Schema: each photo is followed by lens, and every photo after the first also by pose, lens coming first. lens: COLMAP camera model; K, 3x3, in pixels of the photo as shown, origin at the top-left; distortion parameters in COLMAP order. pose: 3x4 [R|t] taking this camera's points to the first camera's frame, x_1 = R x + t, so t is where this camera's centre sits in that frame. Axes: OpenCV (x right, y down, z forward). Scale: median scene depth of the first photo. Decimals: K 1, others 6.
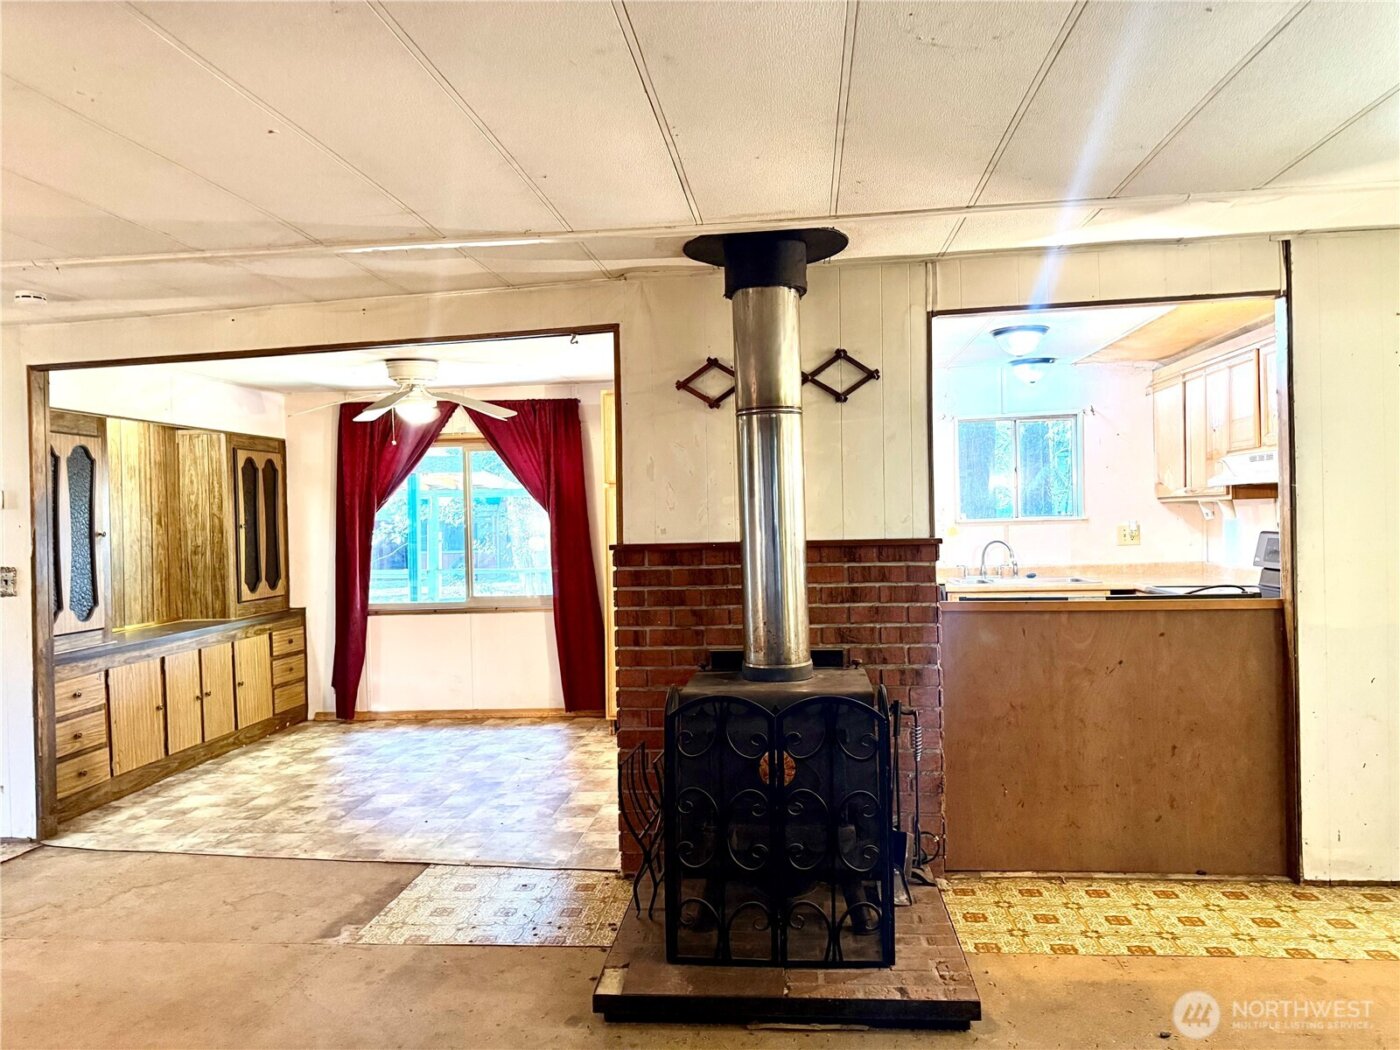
lens RADIAL K [[989.9, 0, 702.9], [0, 989.9, 514.4], [0, 0, 1]] dist [0.108713, -0.158951]
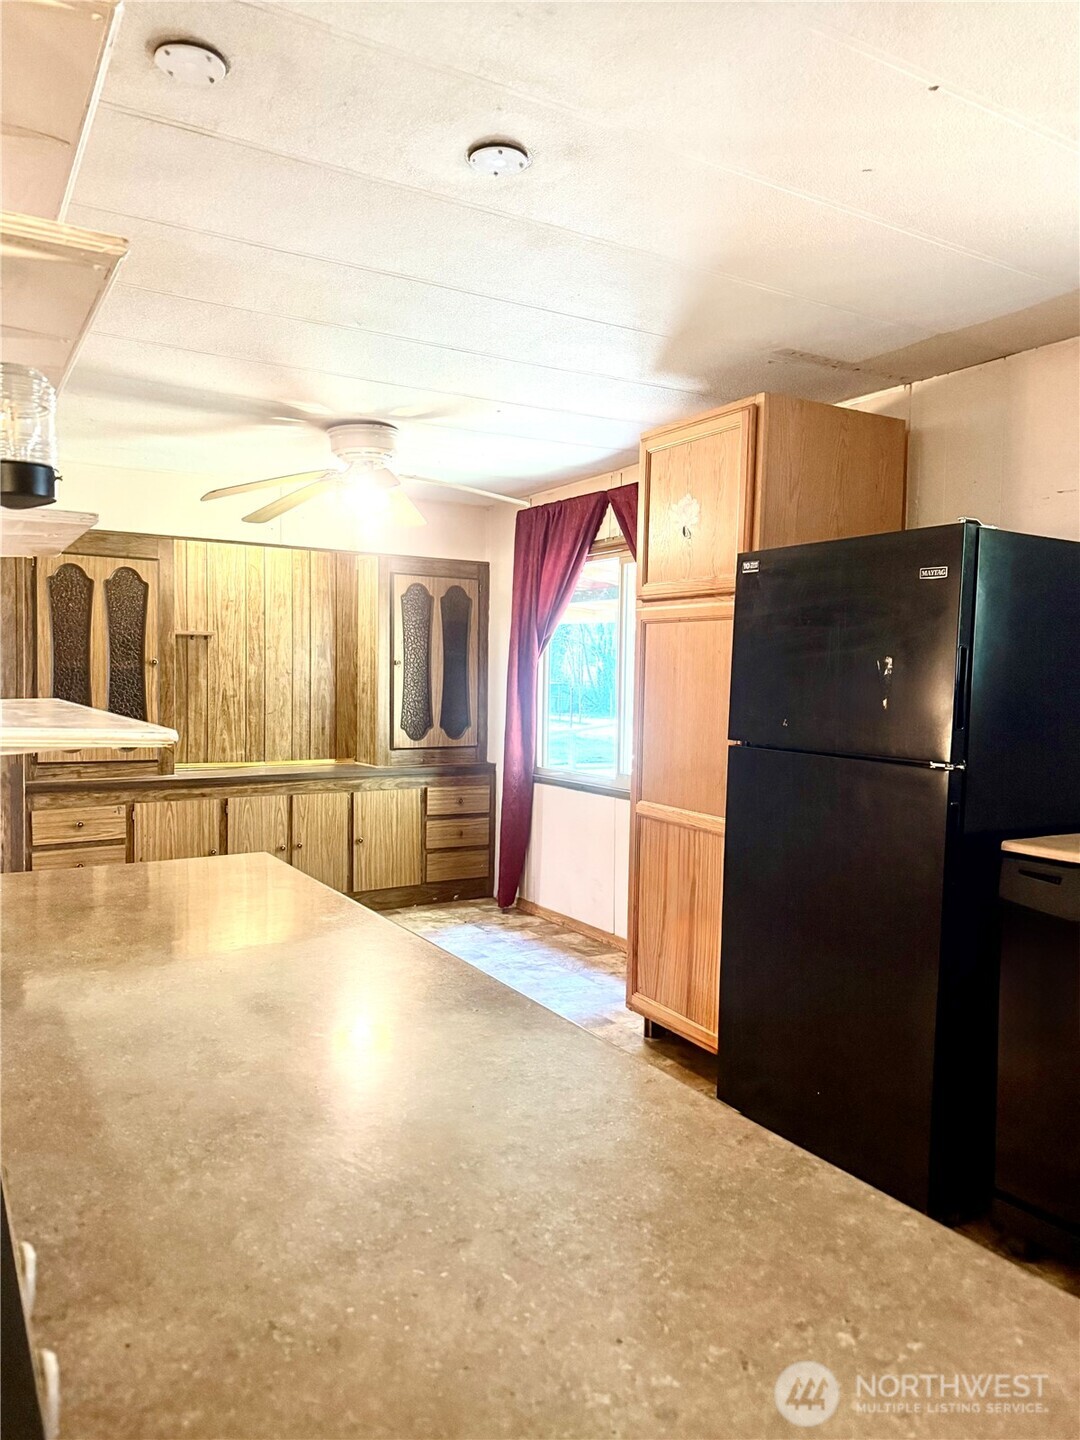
lens RADIAL K [[998.4, 0, 548.3], [0, 998.4, 723.6], [0, 0, 1]] dist [0.069268, -0.104121]
pose [[0.608470, 0.072828, -0.790228, 0.439544], [-0.029858, 0.997176, 0.068910, 0.001161], [0.793015, -0.018336, 0.608926, 0.809850]]
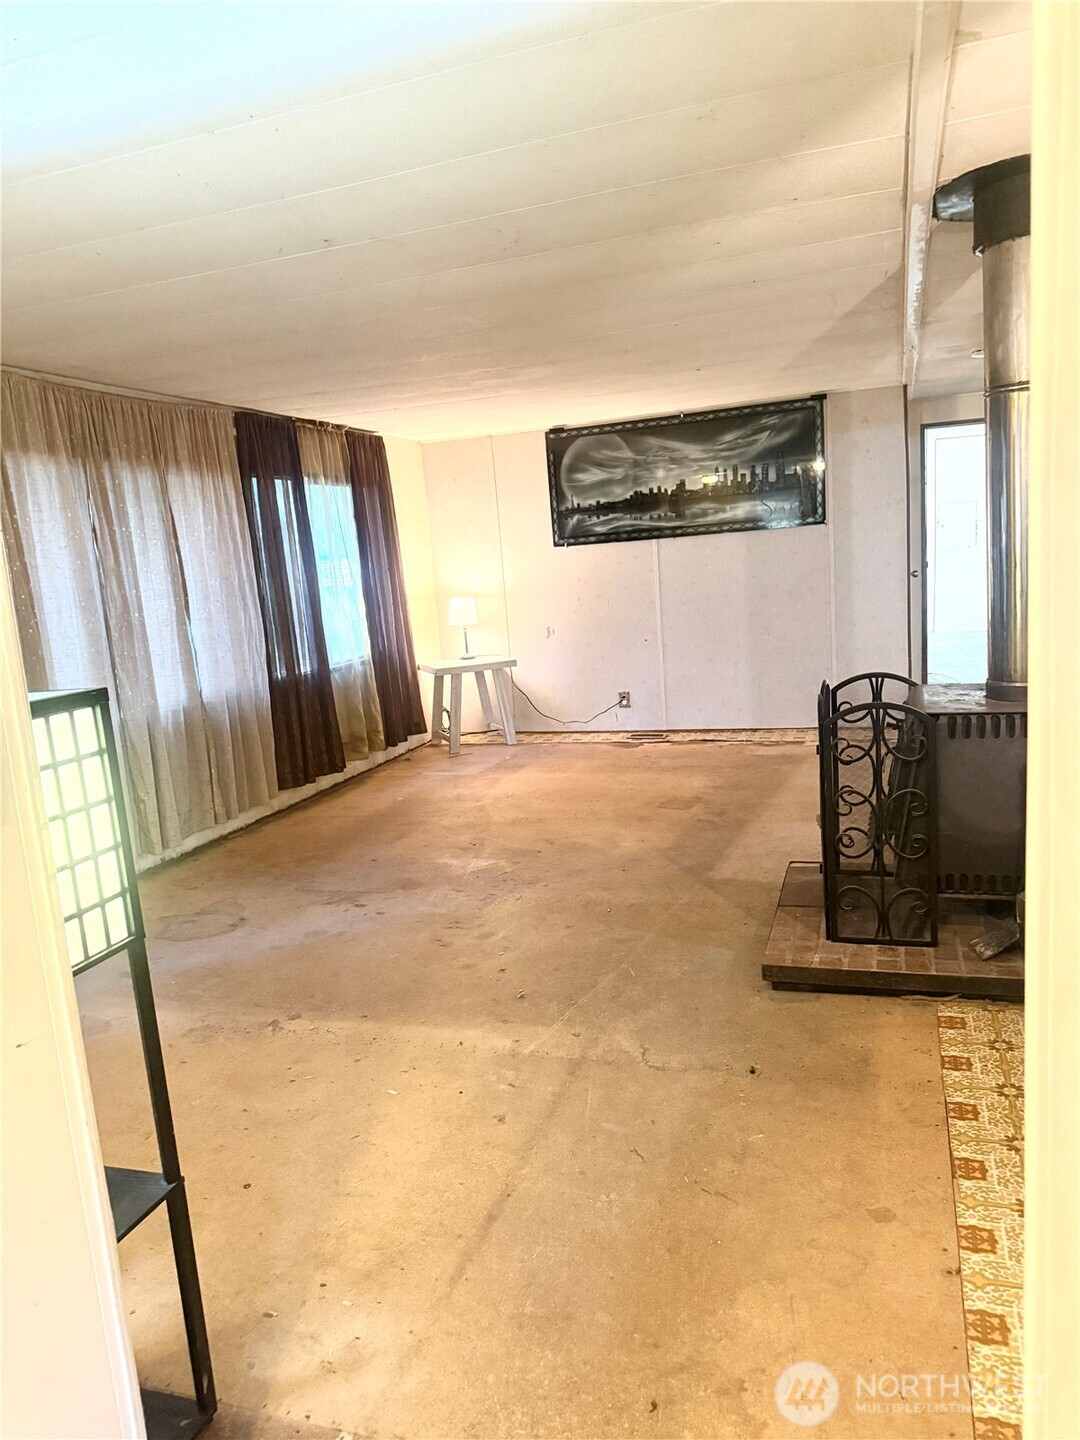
lens RADIAL K [[1003.1, 0, 534.5], [0, 1003.1, 717.7], [0, 0, 1]] dist [0.164001, -0.330382]
pose [[-0.232984, 0.191486, -0.953442, 0.797499], [0.077031, 0.980976, 0.178192, -0.012485], [0.969425, -0.031929, -0.243302, 0.595043]]
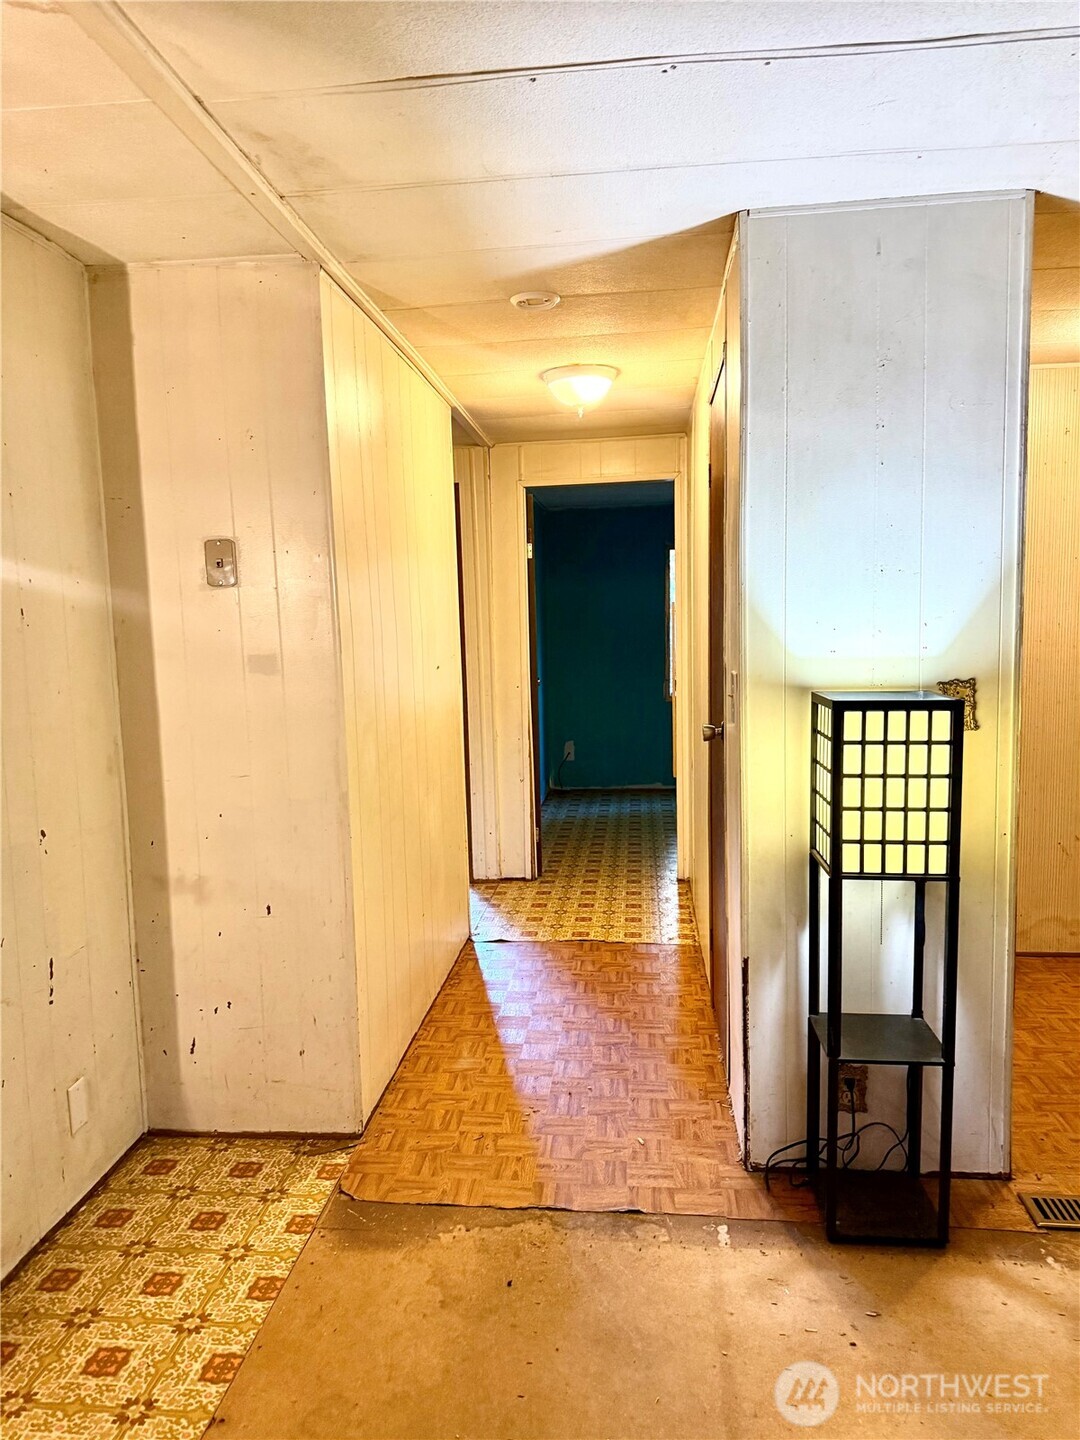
lens RADIAL K [[1024.2, 0, 526.2], [0, 1024.2, 719.8], [0, 0, 1]] dist [0.003910, 0.000209]
pose [[0.009992, -0.081282, 0.996641, 0.045797], [0.030870, 0.996241, 0.080939, -0.006955], [-0.999473, 0.029957, 0.012464, 0.520033]]
